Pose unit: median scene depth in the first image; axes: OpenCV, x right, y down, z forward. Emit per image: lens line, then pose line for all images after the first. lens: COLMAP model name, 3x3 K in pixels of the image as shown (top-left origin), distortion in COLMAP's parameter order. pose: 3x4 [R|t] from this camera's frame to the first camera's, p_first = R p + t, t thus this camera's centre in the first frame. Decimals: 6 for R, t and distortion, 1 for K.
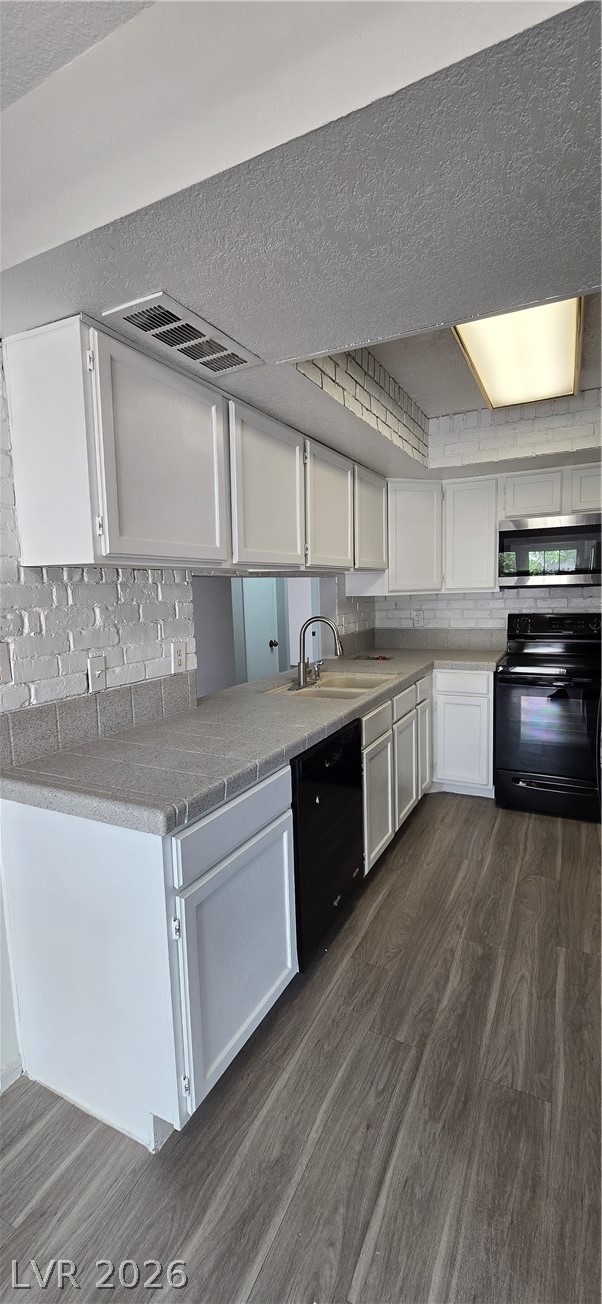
lens RADIAL K [[536.9, 0, 307.5], [0, 536.9, 651.9], [0, 0, 1]] dist [-0.001159, 0.006093]
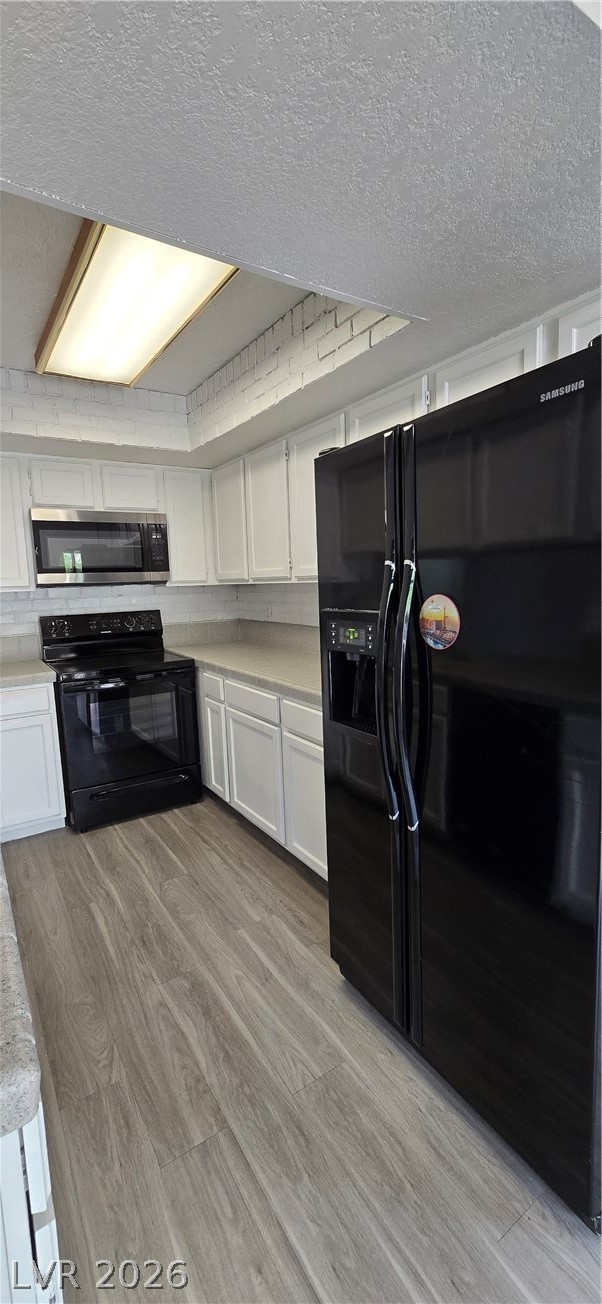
lens RADIAL K [[536.9, 0, 307.5], [0, 536.9, 651.9], [0, 0, 1]] dist [-0.001159, 0.006093]
pose [[0.521600, -0.110614, 0.845989, -0.284978], [0.121052, 0.991124, 0.054956, -0.018058], [-0.844559, 0.073744, 0.530360, 0.325879]]
